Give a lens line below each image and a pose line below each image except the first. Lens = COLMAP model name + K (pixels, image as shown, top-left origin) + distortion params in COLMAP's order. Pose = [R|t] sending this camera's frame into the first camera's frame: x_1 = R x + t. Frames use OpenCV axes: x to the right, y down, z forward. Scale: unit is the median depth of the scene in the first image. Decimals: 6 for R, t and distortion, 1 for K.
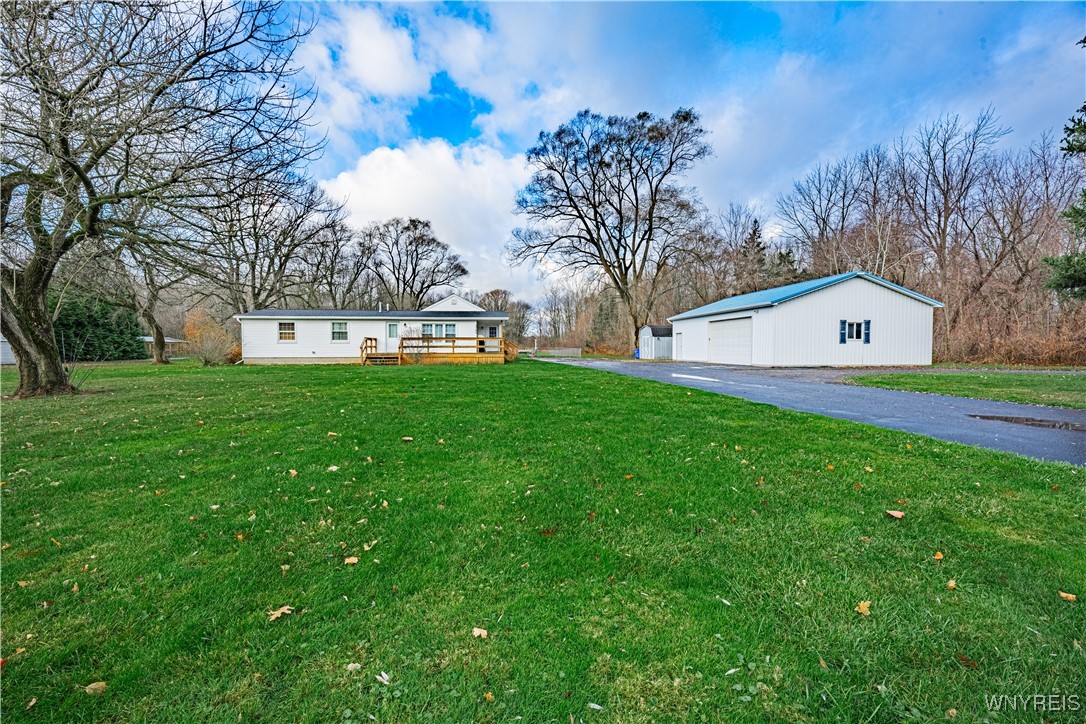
lens RADIAL K [[445.7, 0, 542.9], [0, 445.7, 358.1], [0, 0, 1]] dist [-0.001985, 0.000130]
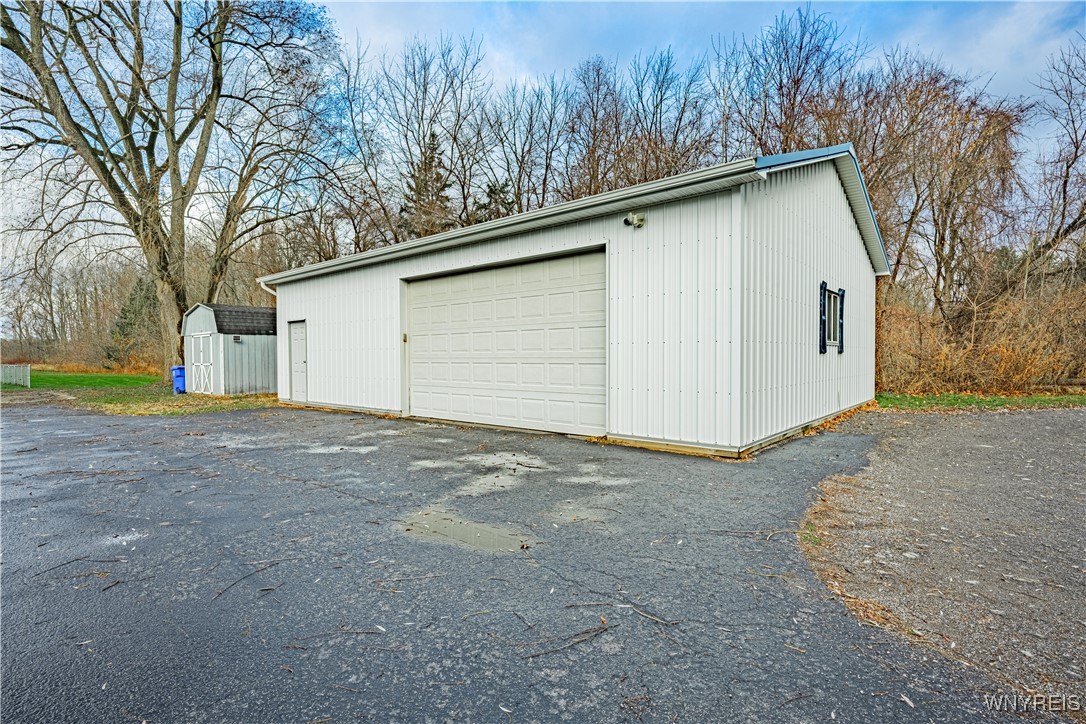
lens RADIAL K [[531.0, 0, 542.9], [0, 531.0, 369.1], [0, 0, 1]] dist [-0.001149, 0.000204]
pose [[0.735224, -0.015461, 0.677648, 0.124223], [0.018188, 0.999830, 0.003079, -0.012906], [-0.677580, 0.010061, 0.735380, 0.425782]]
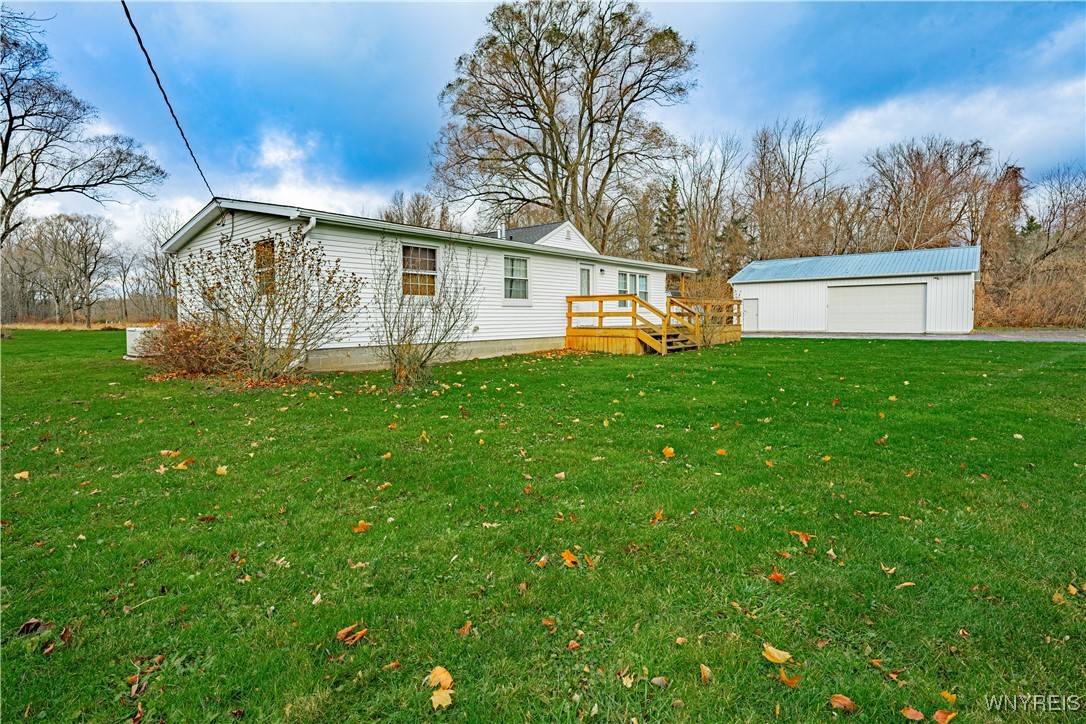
lens RADIAL K [[520.1, 0, 543.0], [0, 520.1, 362.0], [0, 0, 1]] dist [0.000606, 0.000126]
pose [[0.728345, -0.063339, 0.682277, -0.501882], [0.021761, 0.997354, 0.069359, -0.008924], [-0.684865, -0.035670, 0.727796, 0.395008]]
